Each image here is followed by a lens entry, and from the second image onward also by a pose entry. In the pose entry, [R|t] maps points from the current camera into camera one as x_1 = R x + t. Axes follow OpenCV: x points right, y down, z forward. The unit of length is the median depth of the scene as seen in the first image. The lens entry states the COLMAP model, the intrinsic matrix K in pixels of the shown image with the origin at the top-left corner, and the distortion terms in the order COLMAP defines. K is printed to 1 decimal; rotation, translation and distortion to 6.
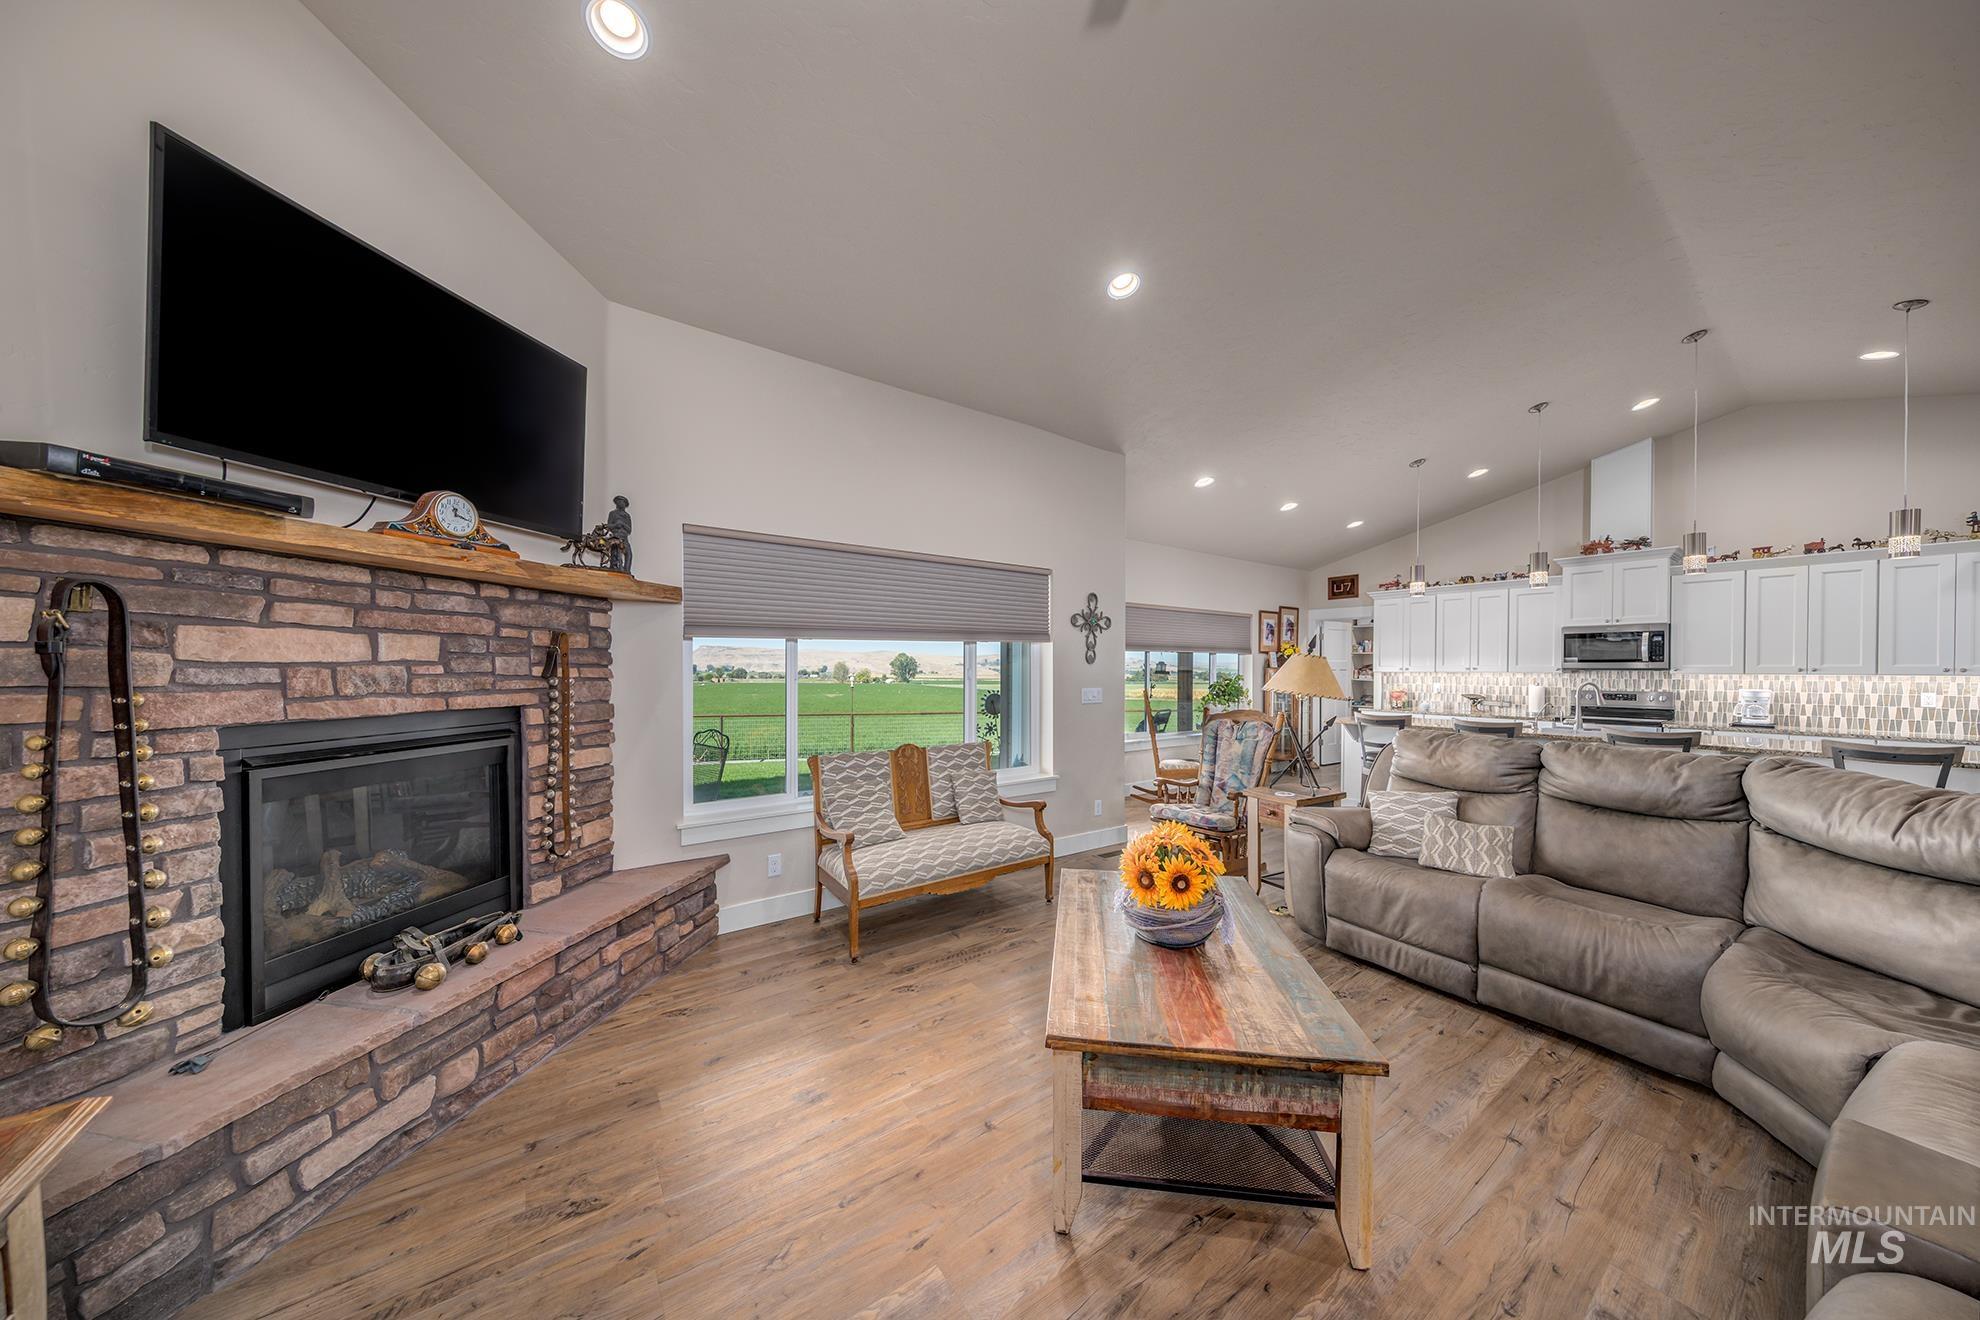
lens RADIAL K [[630.6, 0, 1000.3], [0, 630.6, 678.2], [0, 0, 1]] dist [-0.003715, -0.000362]
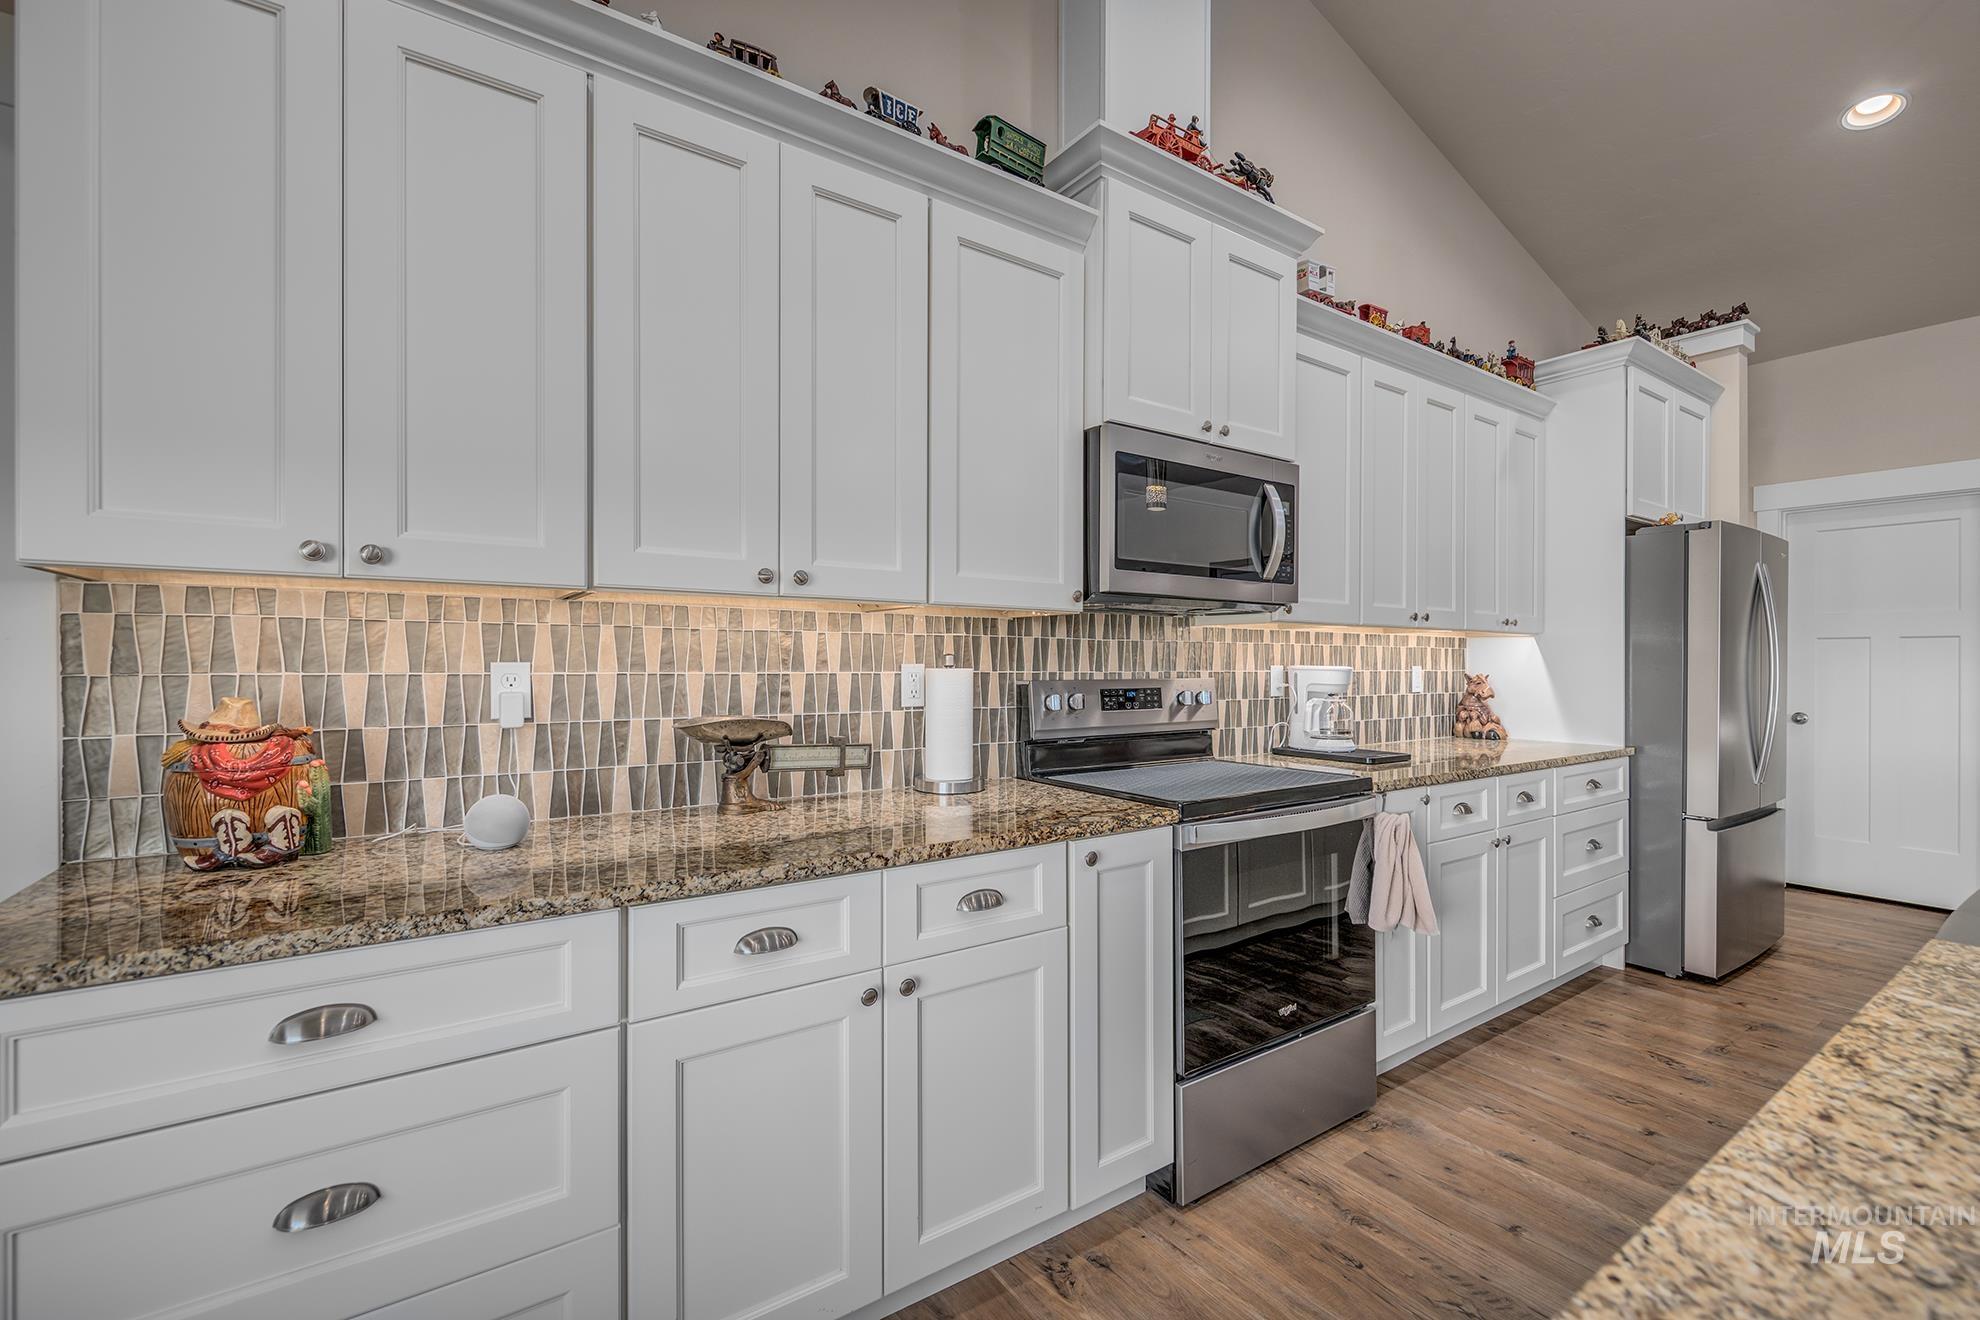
lens RADIAL K [[840.8, 0, 991.9], [0, 840.8, 659.8], [0, 0, 1]] dist [0.002633, -0.000604]
pose [[0.014090, -0.006266, 0.999881, 0.625263], [0.007686, 0.999951, 0.006158, 0.008834], [-0.999871, 0.007598, 0.014137, 1.146725]]
